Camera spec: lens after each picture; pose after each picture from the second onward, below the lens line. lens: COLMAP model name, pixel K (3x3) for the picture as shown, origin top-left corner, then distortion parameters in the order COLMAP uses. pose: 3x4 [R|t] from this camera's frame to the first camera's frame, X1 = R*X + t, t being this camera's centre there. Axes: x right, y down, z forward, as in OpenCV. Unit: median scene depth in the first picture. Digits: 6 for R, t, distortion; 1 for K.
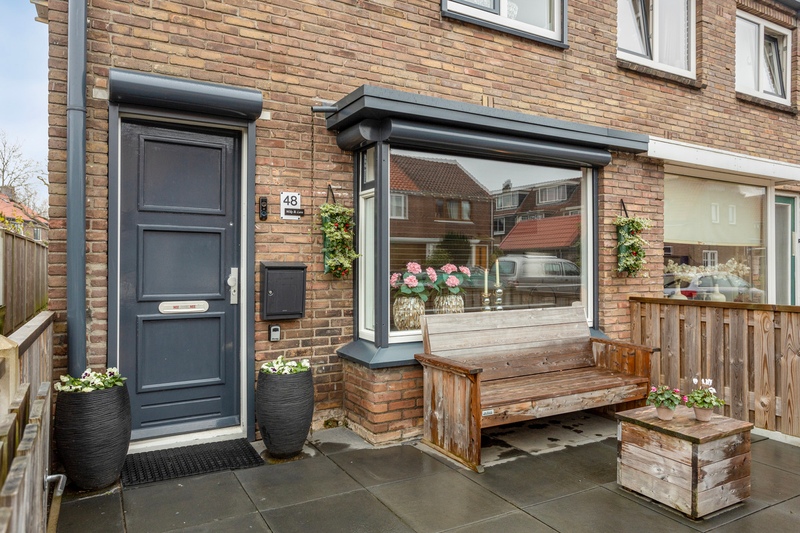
lens RADIAL K [[536.4, 0, 394.9], [0, 536.4, 259.1], [0, 0, 1]] dist [-0.001746, 0.002982]
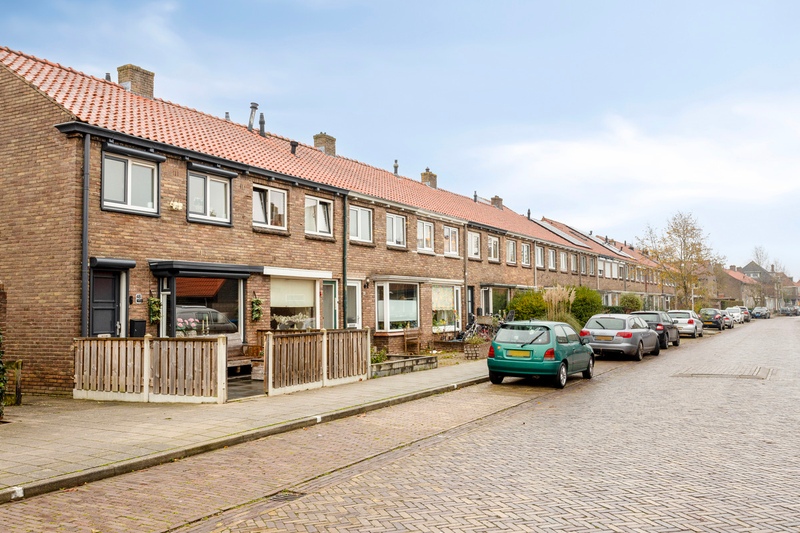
lens RADIAL K [[748.4, 0, 400.0], [0, 748.4, 266.5], [0, 0, 1]] dist [0.002175, 0.002181]
pose [[0.838103, 0.016554, 0.545260, -0.987875], [0.009401, 0.998953, -0.044778, -0.066713], [-0.545431, 0.042655, 0.837070, -2.490692]]
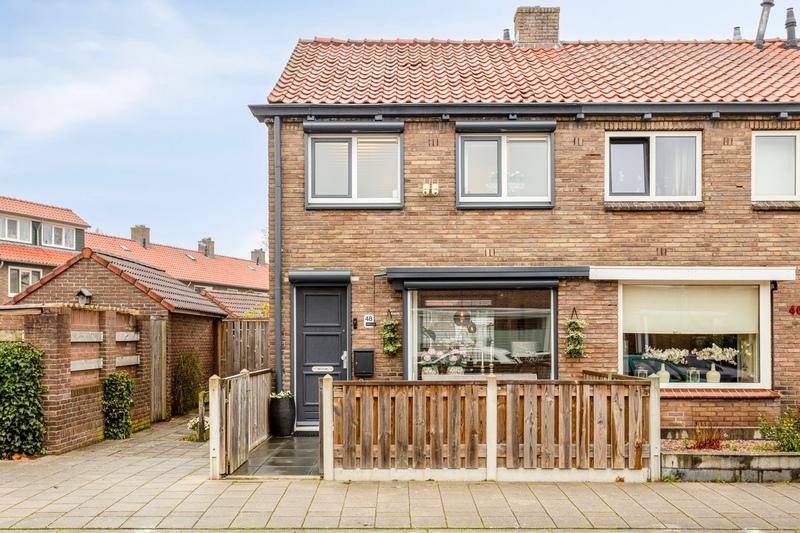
lens RADIAL K [[778.0, 0, 399.6], [0, 778.0, 339.3], [0, 0, 1]] dist [0.007664, 0.007610]
pose [[0.870930, -0.003944, -0.491392, 1.165781], [0.009355, 0.999920, 0.008555, -0.046265], [0.491319, -0.012047, 0.870897, -1.306423]]
